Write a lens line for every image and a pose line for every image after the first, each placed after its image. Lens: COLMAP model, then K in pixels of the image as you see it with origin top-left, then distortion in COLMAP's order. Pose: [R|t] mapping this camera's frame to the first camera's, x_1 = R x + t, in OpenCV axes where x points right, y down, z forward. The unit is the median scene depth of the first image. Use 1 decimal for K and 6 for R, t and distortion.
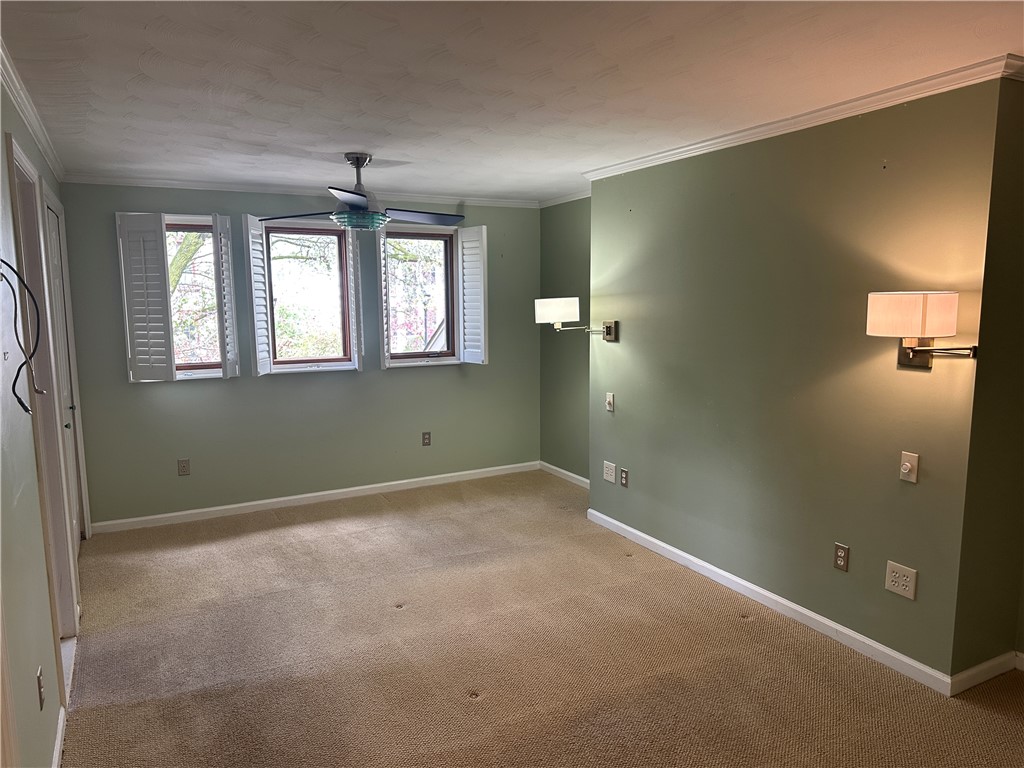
lens RADIAL K [[717.9, 0, 513.1], [0, 717.9, 386.1], [0, 0, 1]] dist [0.029314, -0.033313]
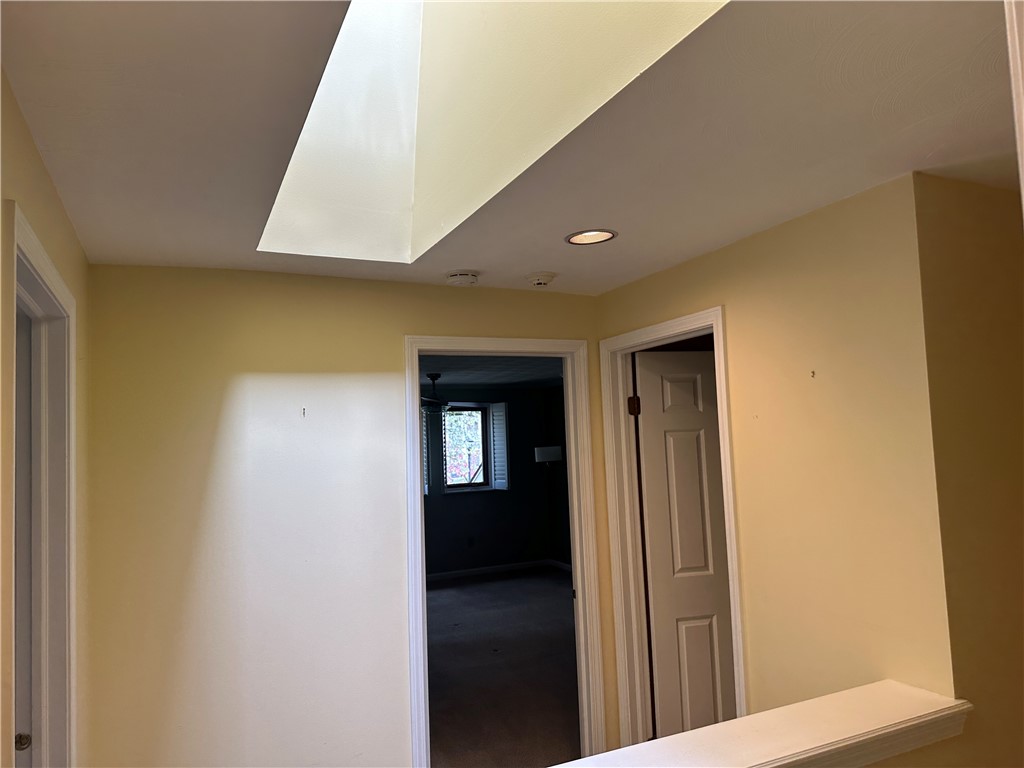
lens RADIAL K [[717.9, 0, 513.2], [0, 717.9, 384.9], [0, 0, 1]] dist [0.029314, -0.033313]
pose [[0.997828, -0.033895, -0.056482, 0.063030], [0.022137, 0.980133, -0.197103, 0.050575], [0.062041, 0.195425, 0.978754, -0.525342]]
